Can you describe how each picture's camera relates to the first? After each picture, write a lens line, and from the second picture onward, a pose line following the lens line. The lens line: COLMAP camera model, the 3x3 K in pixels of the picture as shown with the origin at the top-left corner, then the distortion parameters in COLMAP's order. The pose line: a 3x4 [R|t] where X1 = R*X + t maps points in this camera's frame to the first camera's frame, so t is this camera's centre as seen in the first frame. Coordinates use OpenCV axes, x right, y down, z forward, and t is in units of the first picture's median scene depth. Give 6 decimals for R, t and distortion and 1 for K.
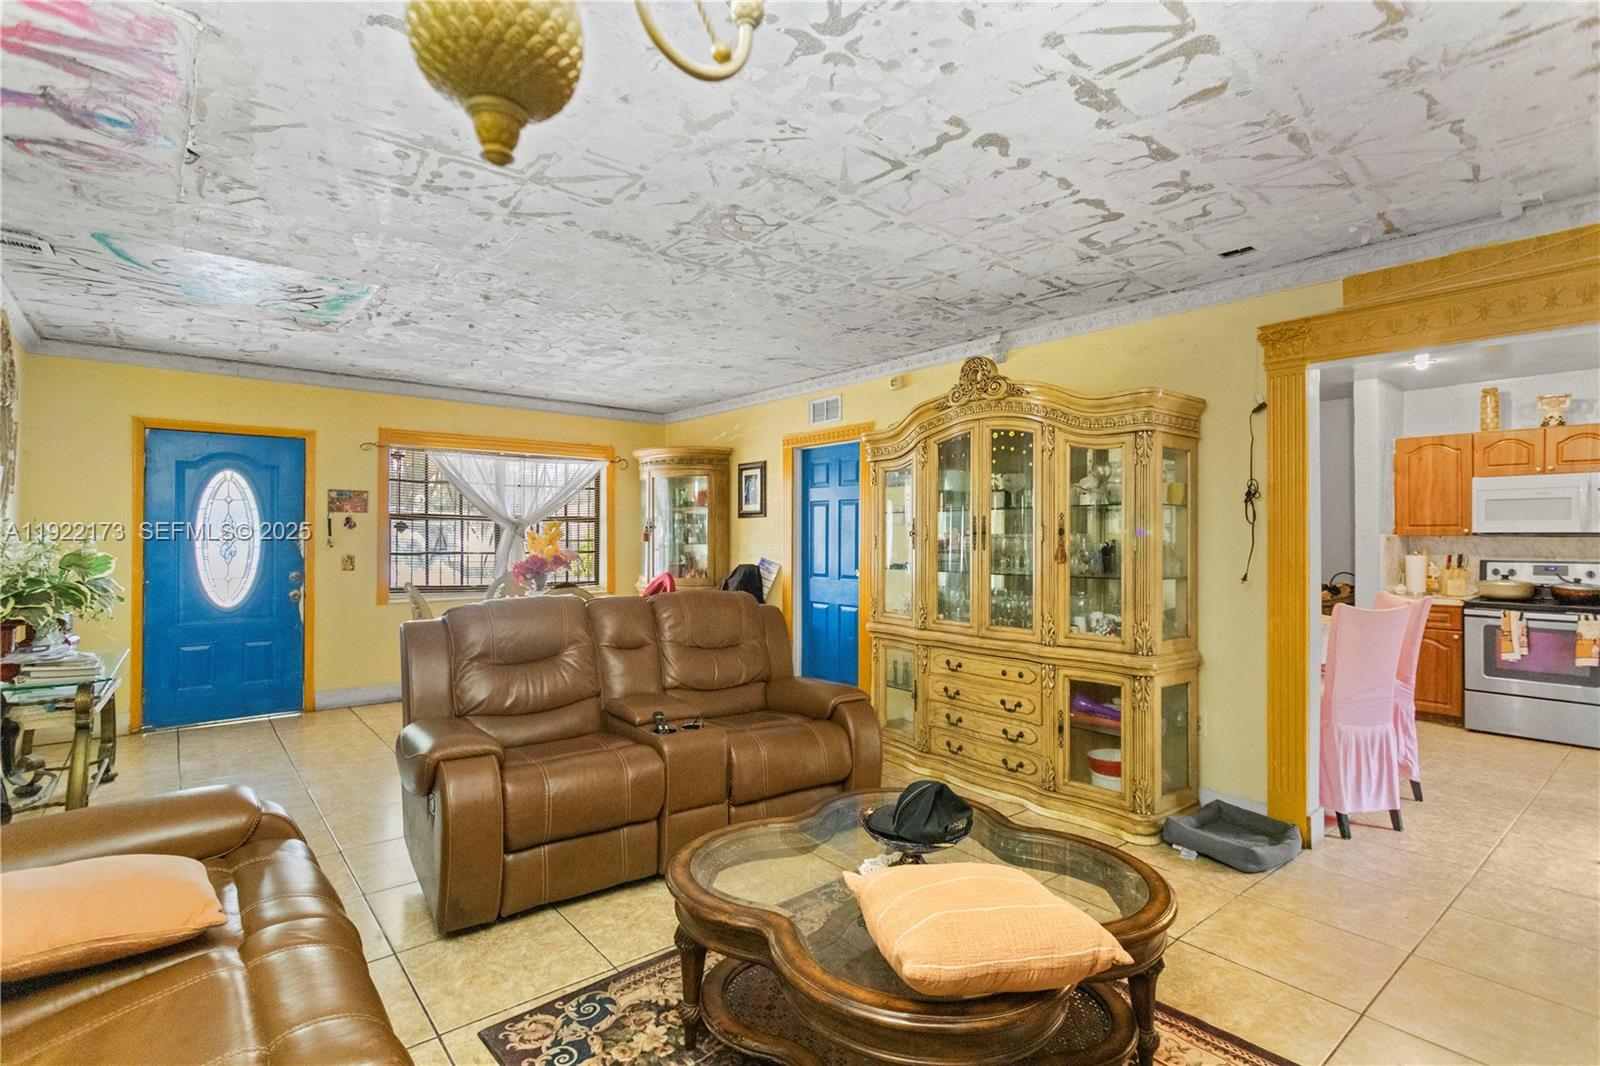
lens RADIAL K [[764.5, 0, 793.8], [0, 764.5, 532.8], [0, 0, 1]] dist [-0.000014, 0.002875]
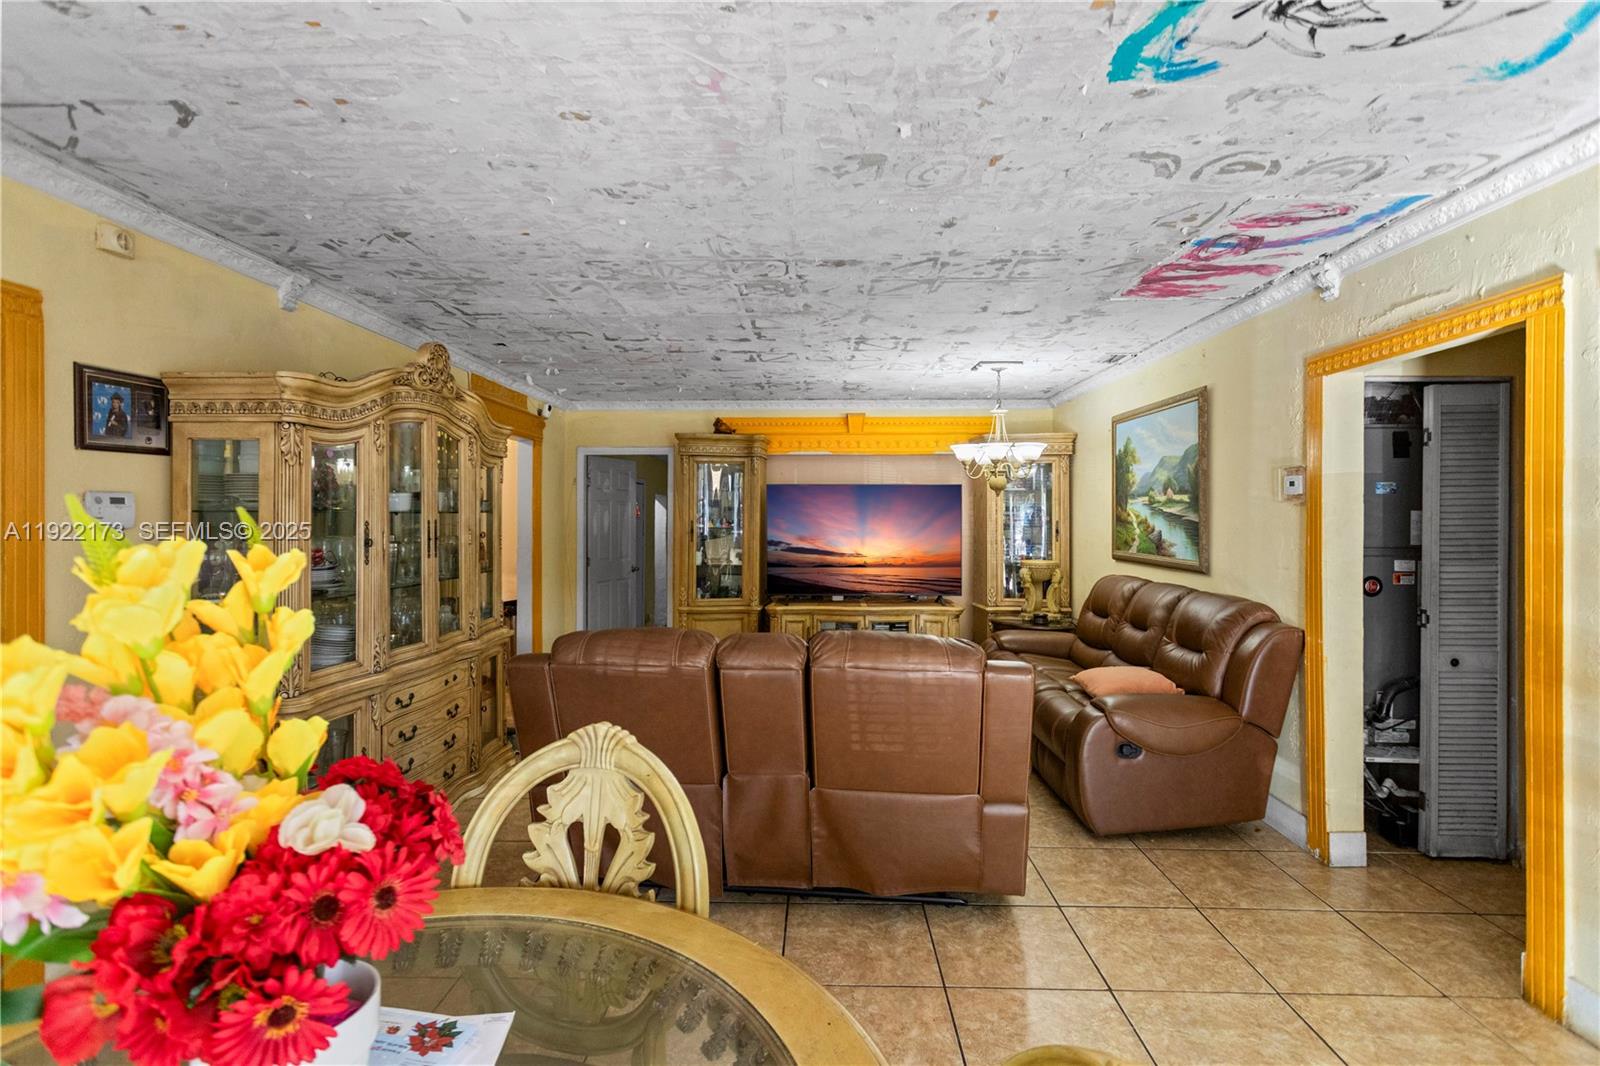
lens RADIAL K [[764.5, 0, 796.6], [0, 764.5, 516.9], [0, 0, 1]] dist [-0.000014, 0.002875]
pose [[-0.756378, -0.005831, 0.654109, -0.506406], [-0.007956, 0.999968, -0.000286, -0.021362], [-0.654087, -0.005420, -0.756400, 1.055935]]
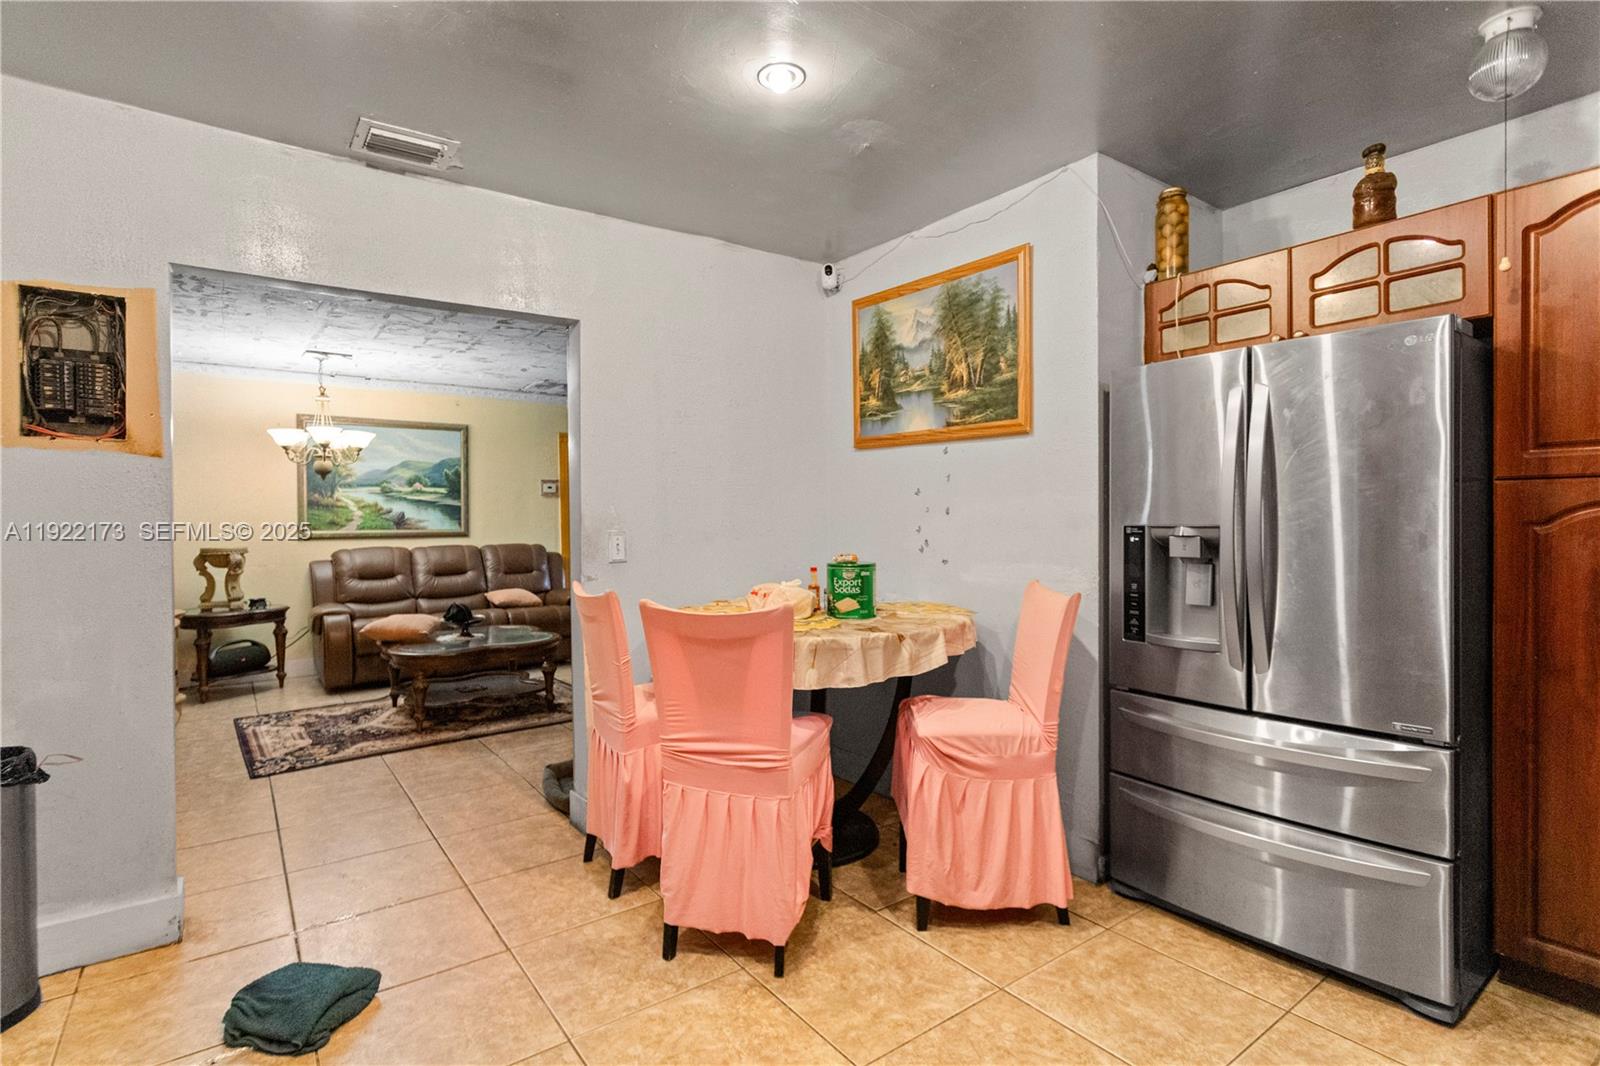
lens RADIAL K [[764.5, 0, 793.2], [0, 764.5, 529.7], [0, 0, 1]] dist [-0.000014, 0.002875]
pose [[-0.051704, 0.010485, -0.998607, 0.995817], [0.015959, 0.999826, 0.009671, 0.018668], [0.998535, -0.015437, -0.051862, 0.818436]]
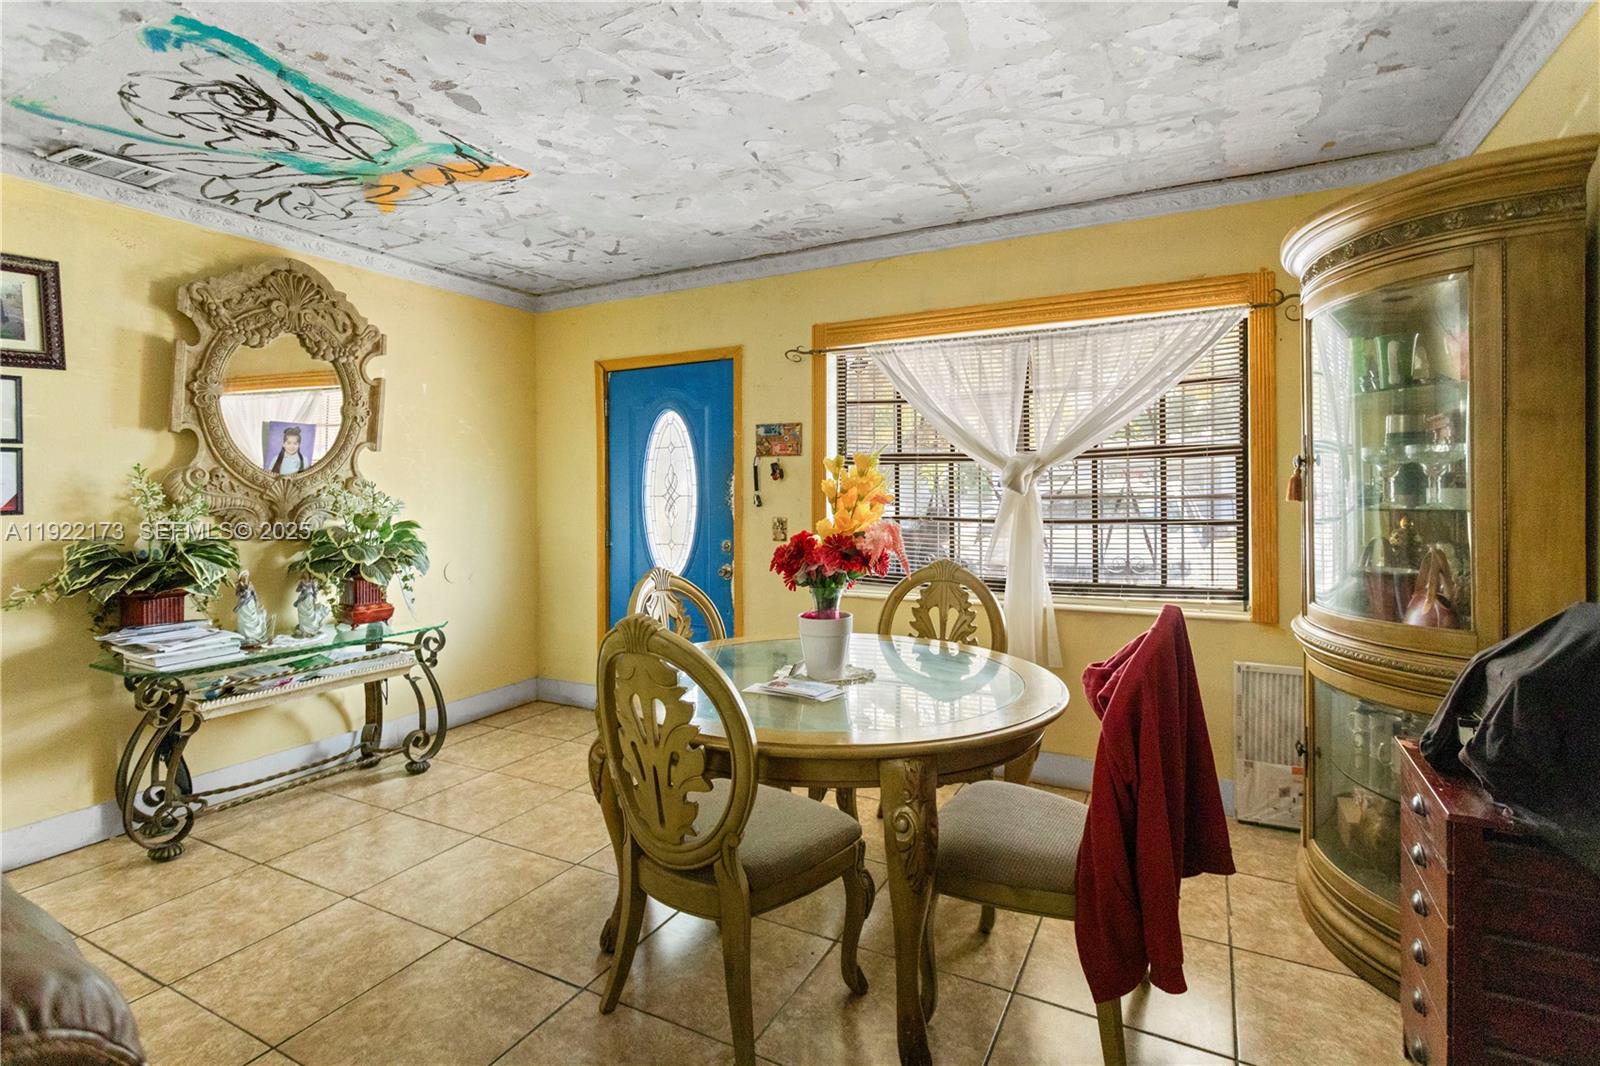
lens RADIAL K [[764.5, 0, 796.1], [0, 764.5, 495.3], [0, 0, 1]] dist [-0.000014, 0.002875]
pose [[0.383907, 0.002054, -0.923369, 0.063829], [0.012271, 0.999898, 0.007326, 0.003598], [0.923290, -0.014143, 0.383843, 0.822302]]
